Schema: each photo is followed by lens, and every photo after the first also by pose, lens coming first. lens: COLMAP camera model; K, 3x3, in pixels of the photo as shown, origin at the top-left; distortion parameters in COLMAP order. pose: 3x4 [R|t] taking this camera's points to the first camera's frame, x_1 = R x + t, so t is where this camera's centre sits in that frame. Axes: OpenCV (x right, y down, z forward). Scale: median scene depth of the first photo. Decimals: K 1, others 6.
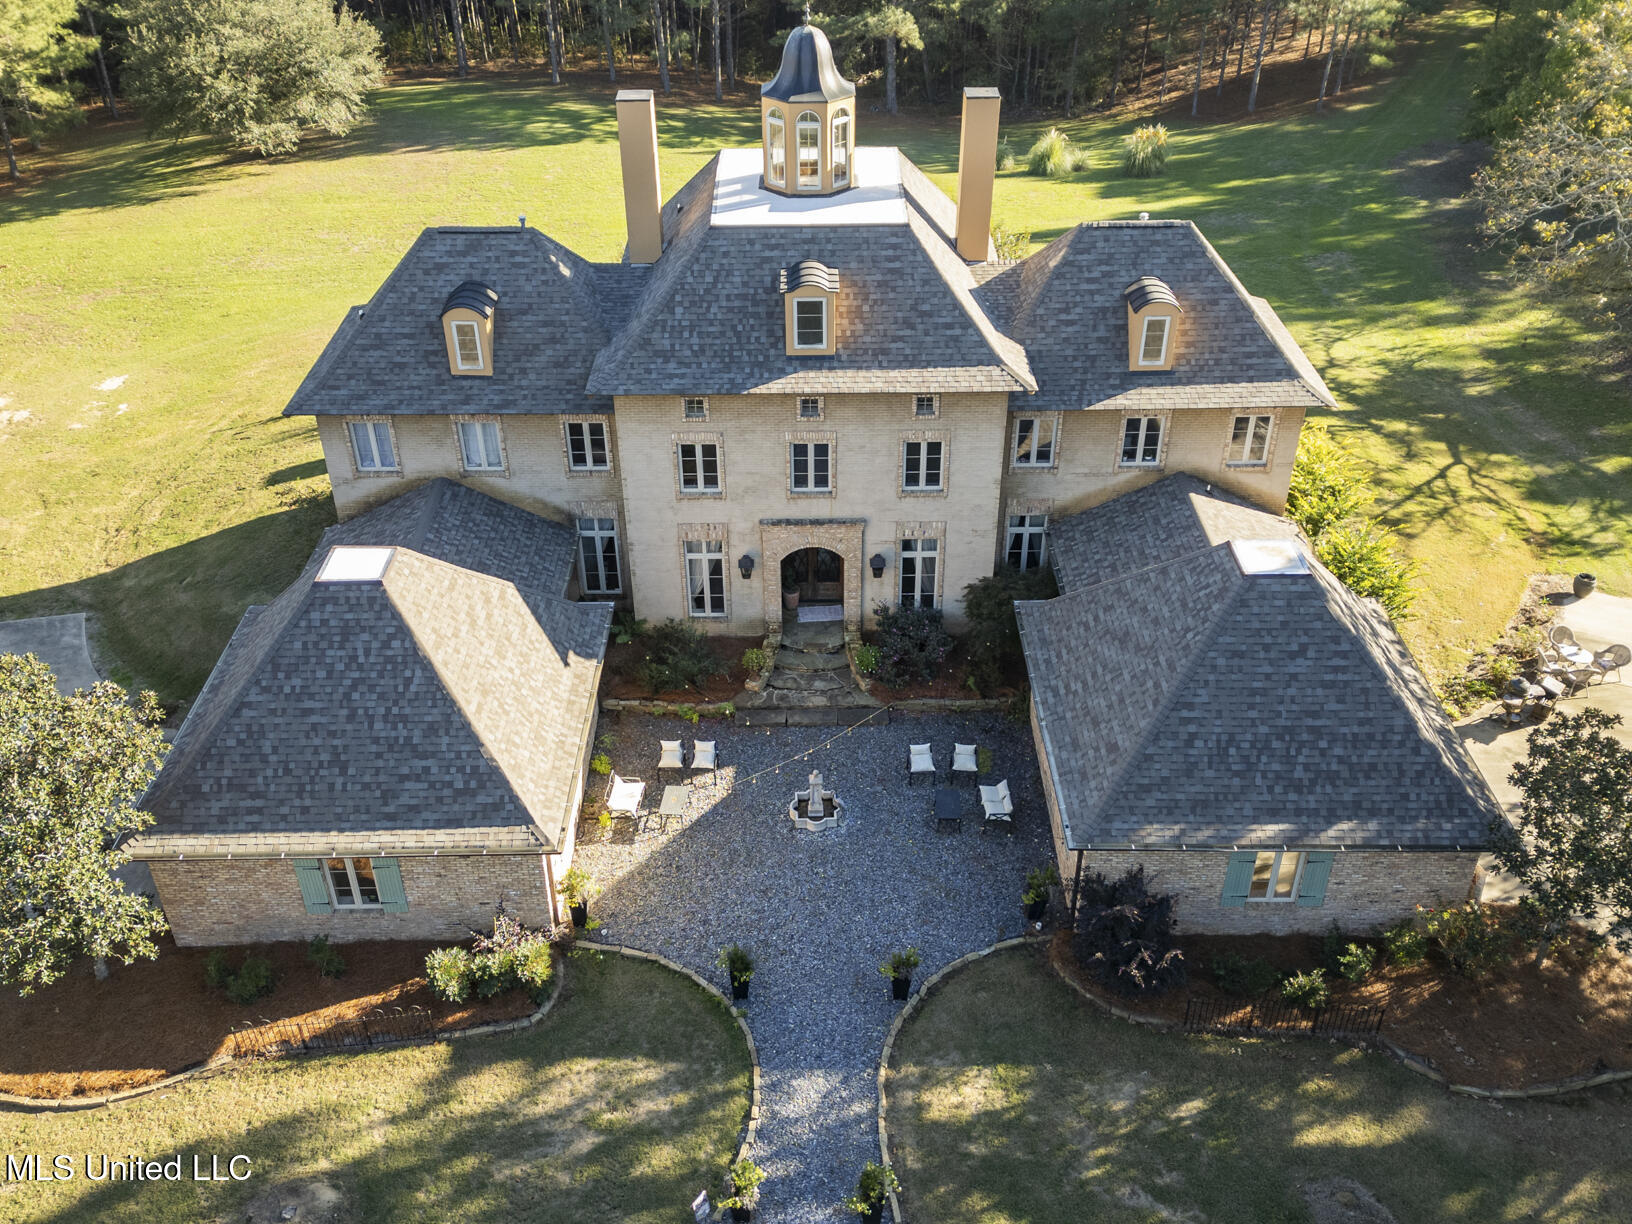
lens RADIAL K [[1386.2, 0, 816.0], [0, 1386.2, 612.0], [0, 0, 1]] dist [0.002199, 0.000936]
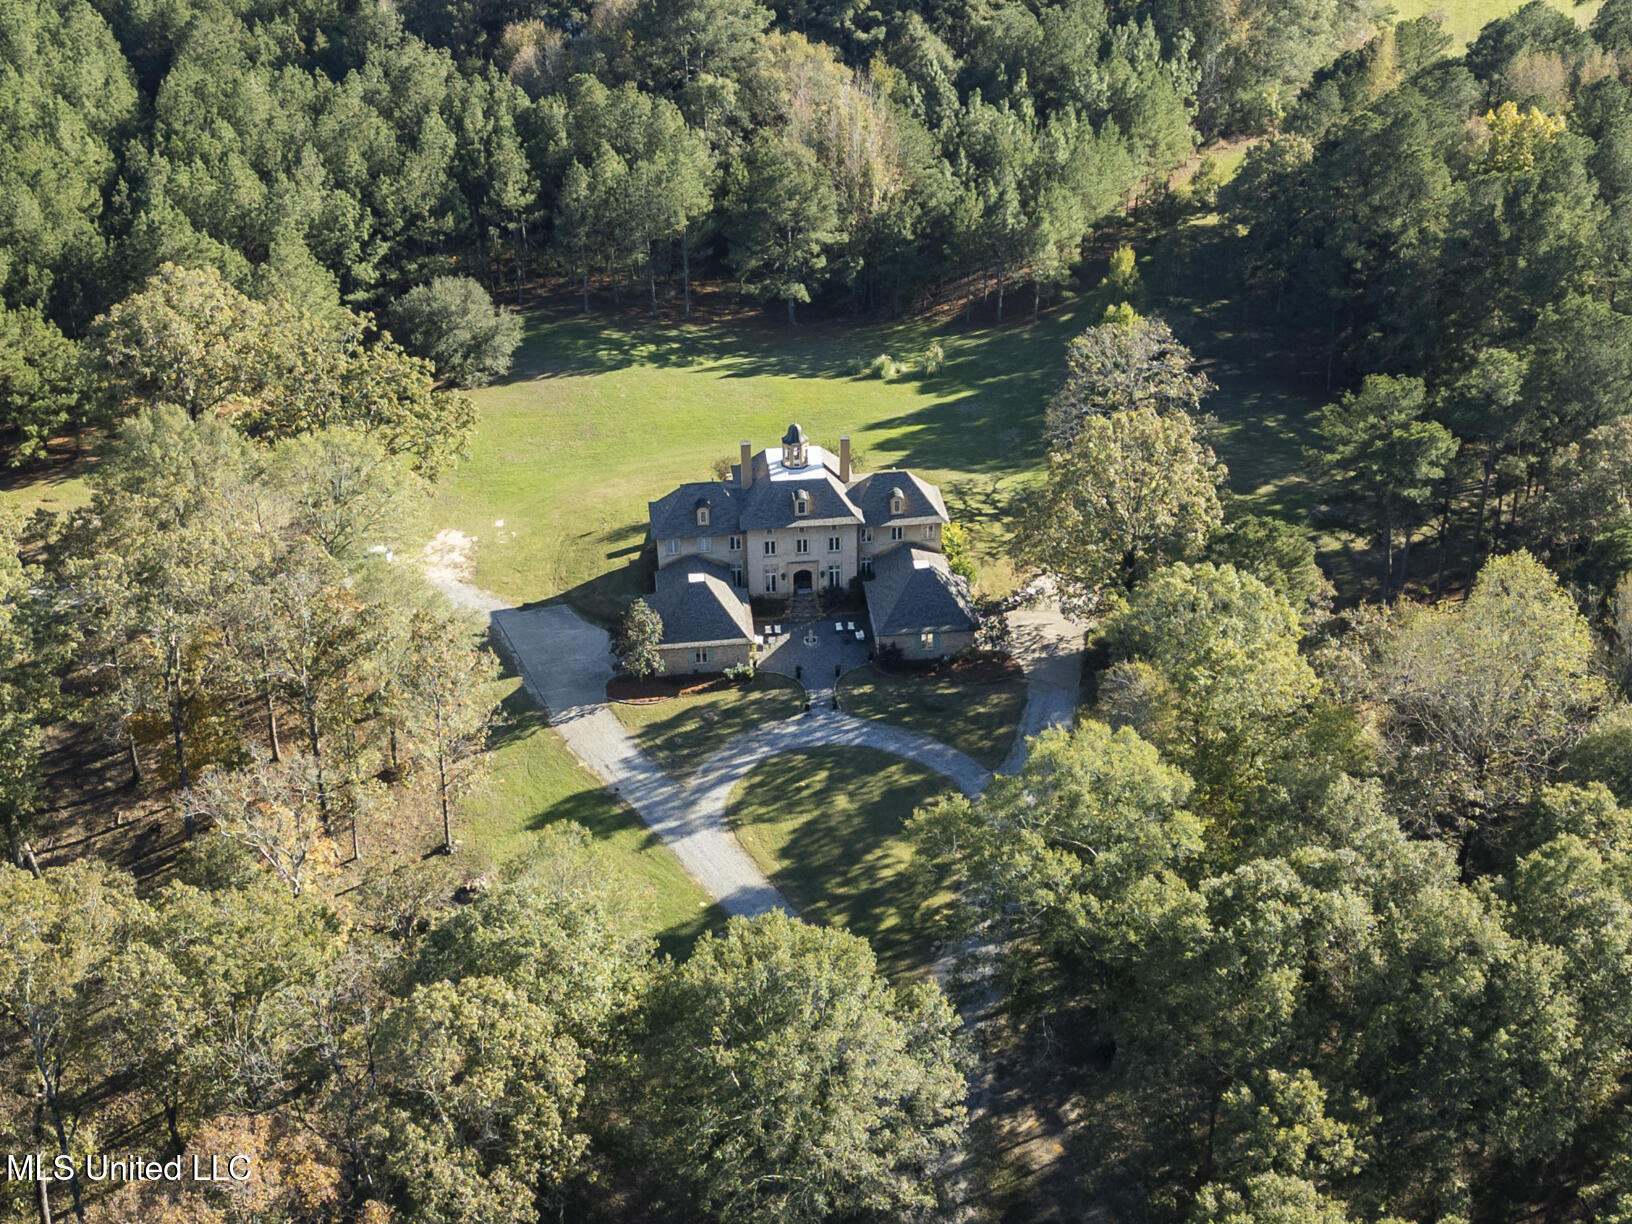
lens RADIAL K [[2219.6, 0, 812.5], [0, 2219.6, 614.2], [0, 0, 1]] dist [0.104294, -0.108158]
pose [[0.994974, -0.053356, 0.084735, -0.466192], [0.057179, 0.997423, -0.043338, 0.311993], [-0.082204, 0.047965, 0.995461, -4.606736]]
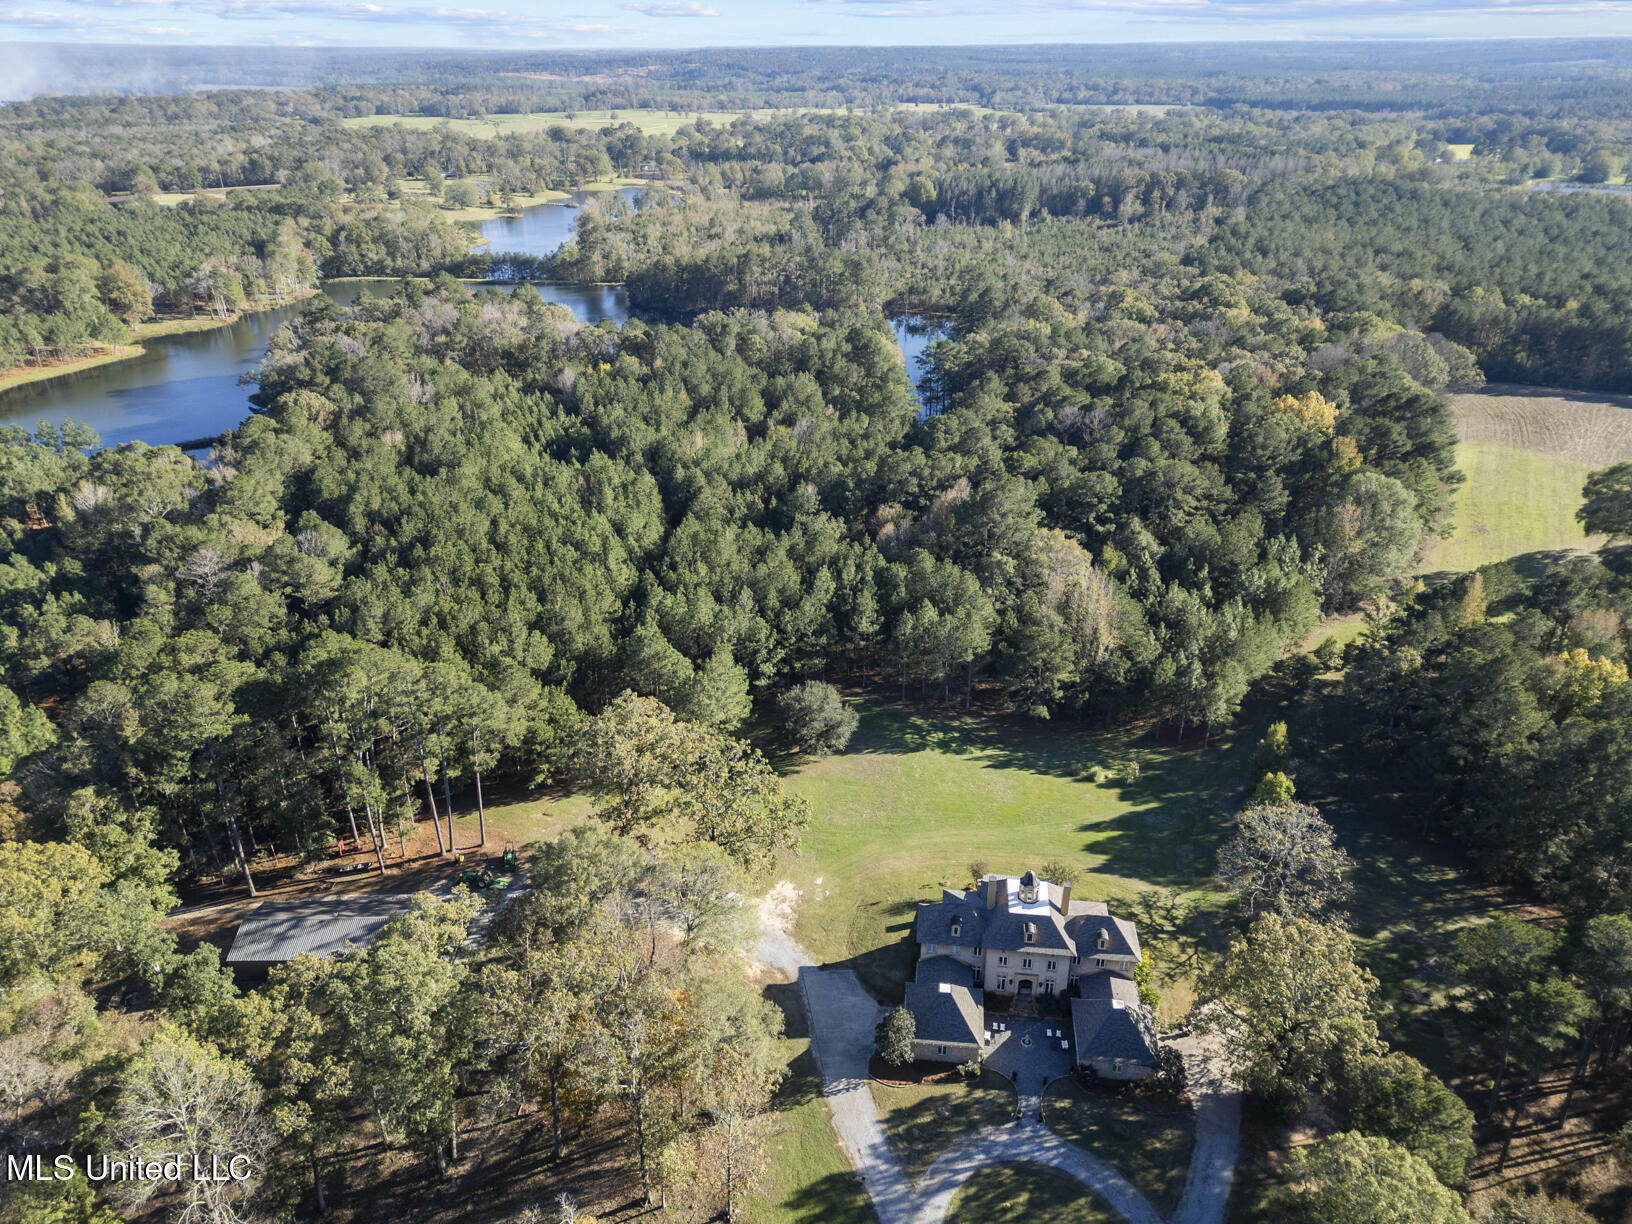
lens RADIAL K [[1112.9, 0, 816.0], [0, 1112.9, 612.0], [0, 0, 1]] dist [0.083602, -0.067217]
pose [[0.992184, 0.062827, -0.107817, -0.384379], [-0.076262, 0.989173, -0.125384, -0.767146], [0.098772, 0.132627, 0.986232, -3.049308]]
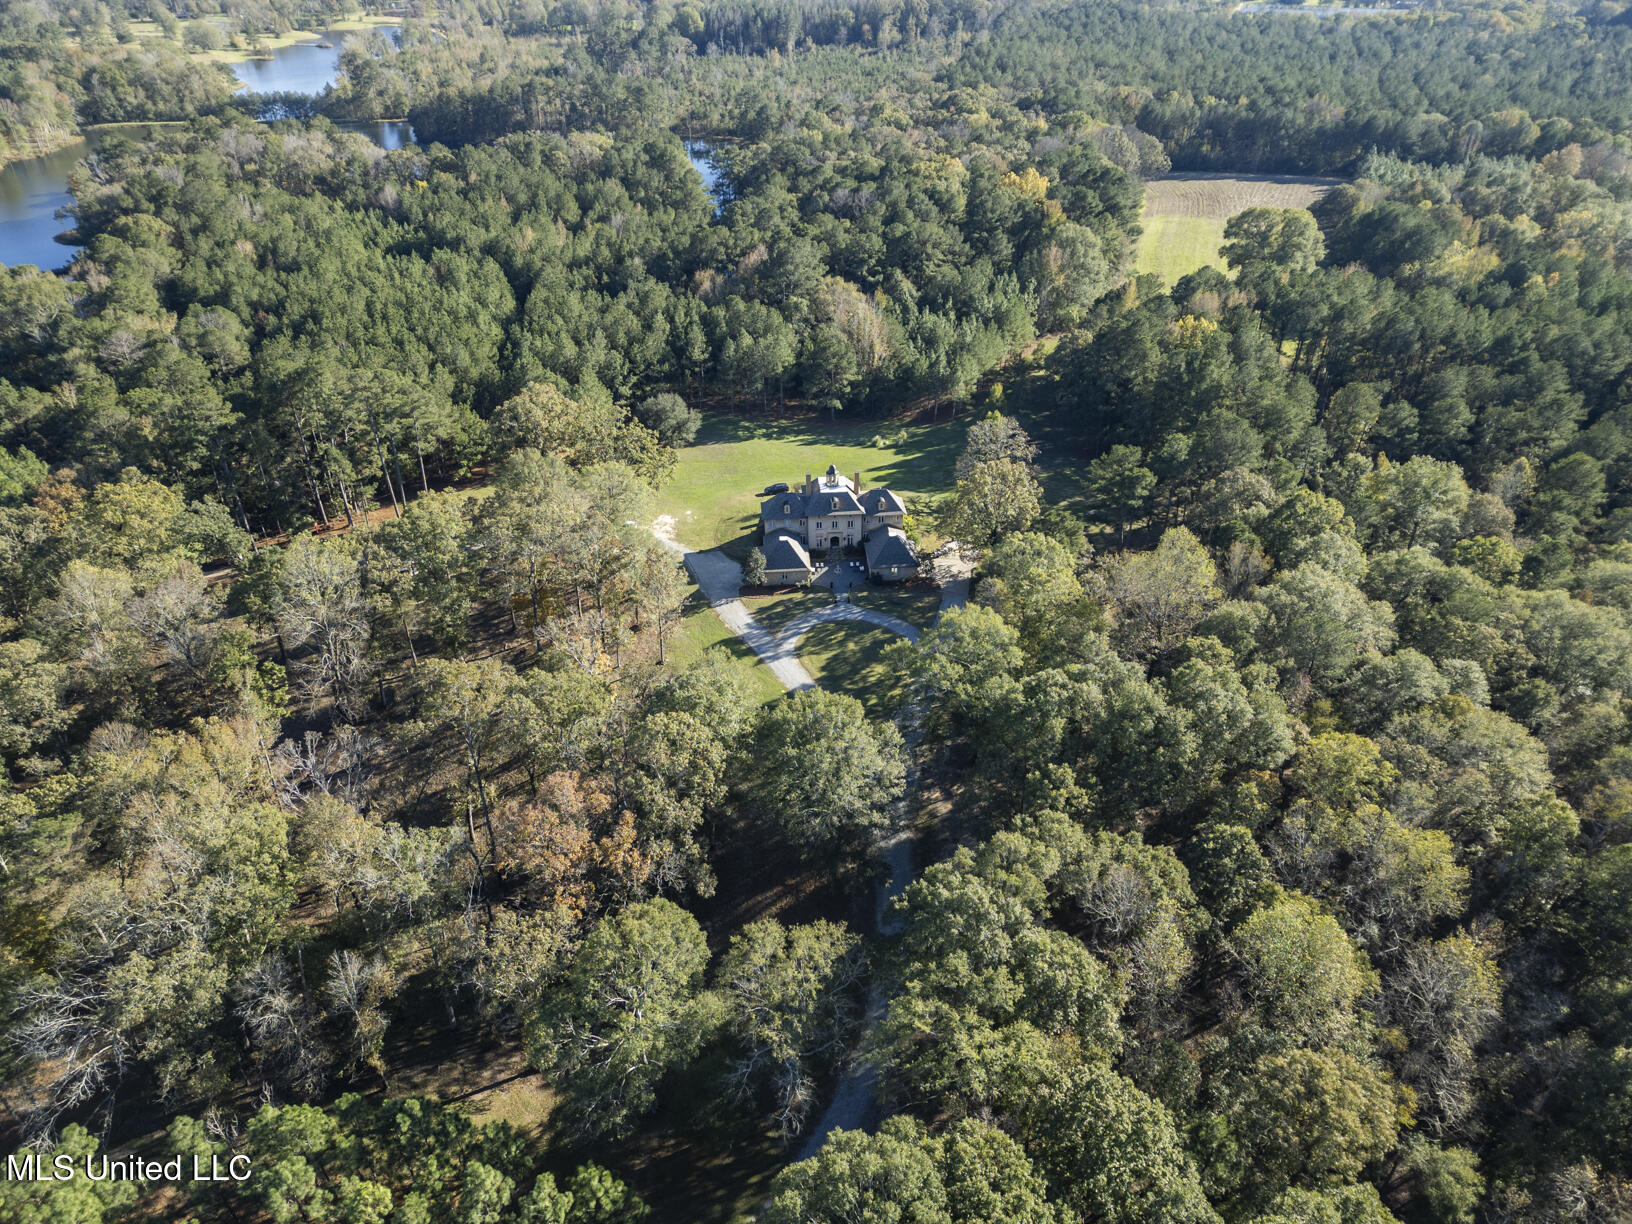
lens RADIAL K [[1112.9, 0, 816.0], [0, 1112.9, 612.0], [0, 0, 1]] dist [0.083602, -0.067217]
pose [[0.997596, -0.034423, 0.060144, -0.470596], [0.035443, 0.999244, -0.015976, 0.439546], [-0.059548, 0.018070, 0.998062, -4.794036]]
